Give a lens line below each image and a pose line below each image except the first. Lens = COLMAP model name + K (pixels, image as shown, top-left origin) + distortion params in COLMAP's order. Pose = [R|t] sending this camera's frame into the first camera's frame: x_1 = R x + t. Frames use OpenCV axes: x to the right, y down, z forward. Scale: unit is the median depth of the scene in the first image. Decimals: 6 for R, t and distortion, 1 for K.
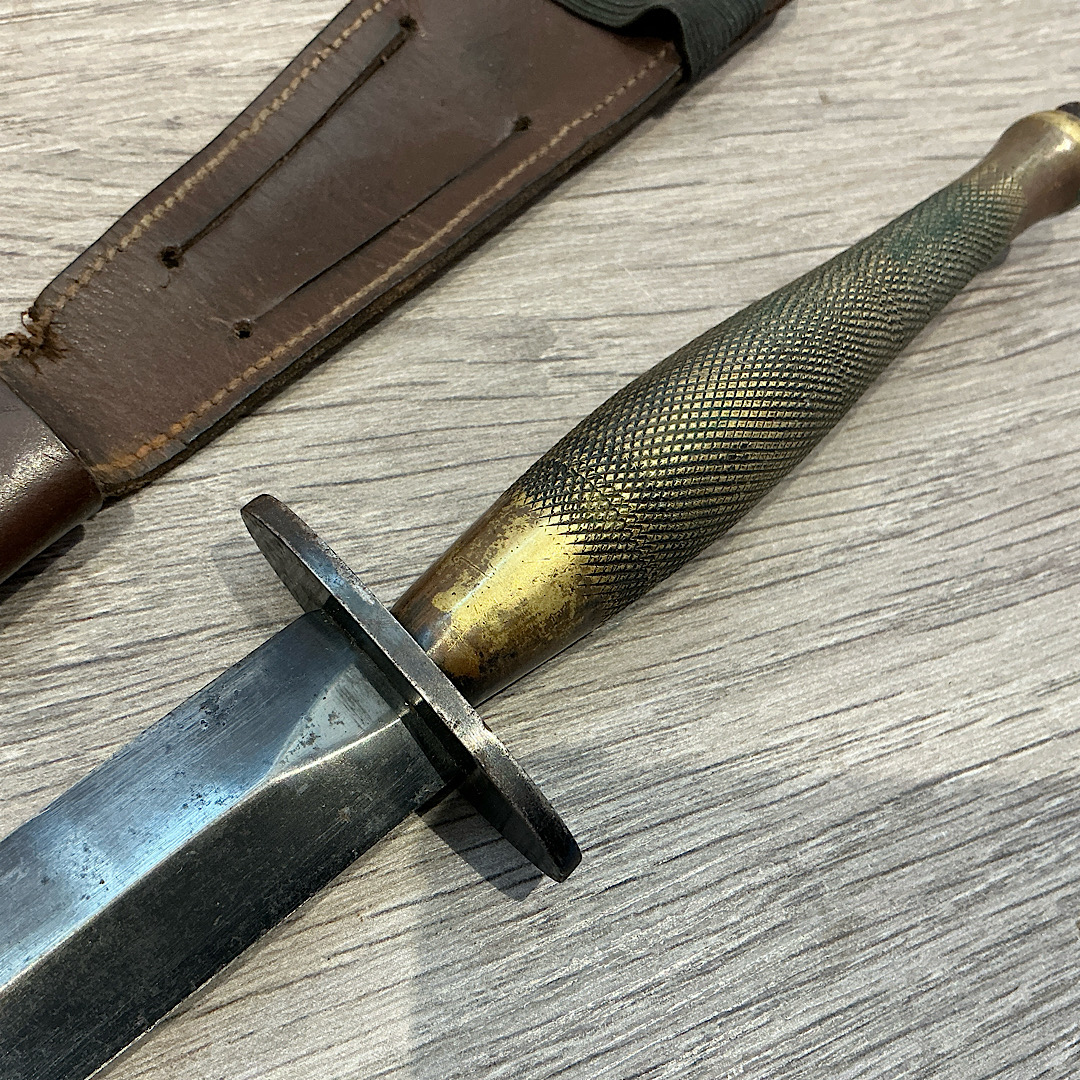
lens RADIAL K [[1208.7, 0, 540.0], [0, 1208.7, 540.0], [0, 0, 1]] dist [0.150251, -0.357209]
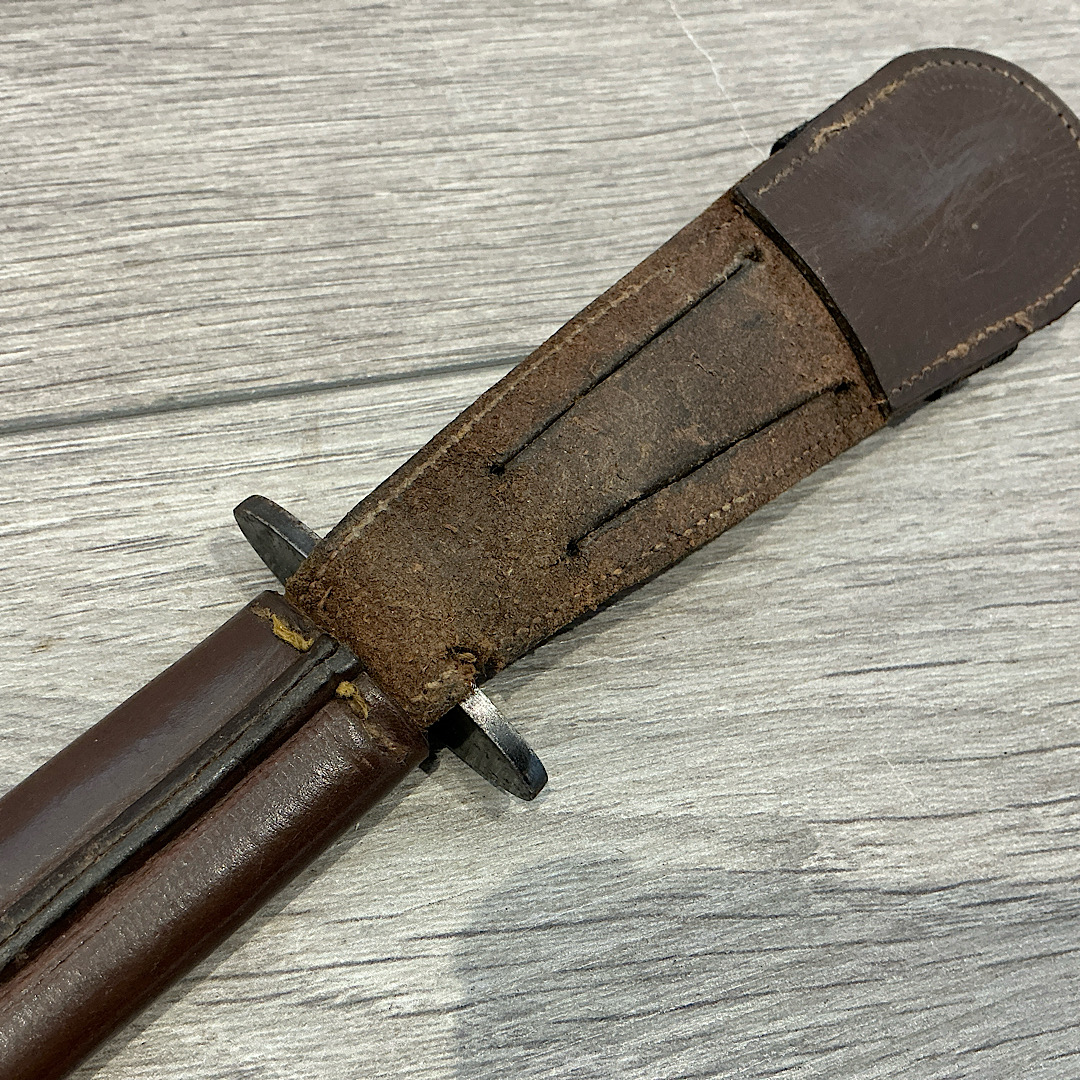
lens RADIAL K [[1208.7, 0, 540.0], [0, 1208.7, 540.0], [0, 0, 1]] dist [0.150251, -0.357209]
pose [[0.993440, 0.090567, -0.069821, -0.175076], [-0.096906, 0.990893, -0.093489, -0.323647], [0.060718, 0.099641, 0.993169, 0.005924]]
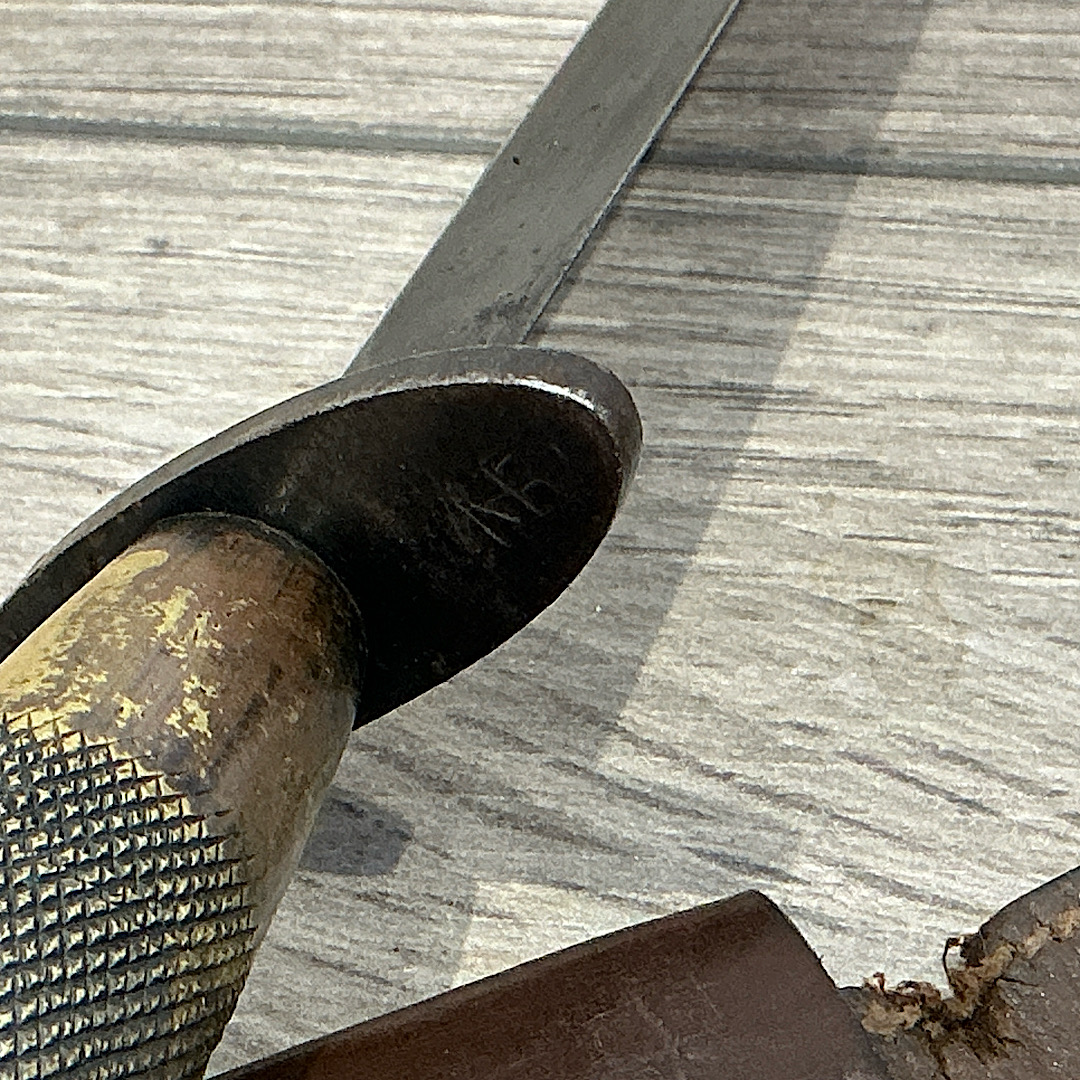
lens RADIAL K [[3778.6, 0, 540.0], [0, 3778.6, 540.0], [0, 0, 1]] dist [0.032870, 1.328364]
pose [[0.861859, 0.222169, -0.455895, 0.040695], [-0.355417, 0.905851, -0.230461, 0.053408], [0.361772, 0.360658, 0.859678, -0.278962]]
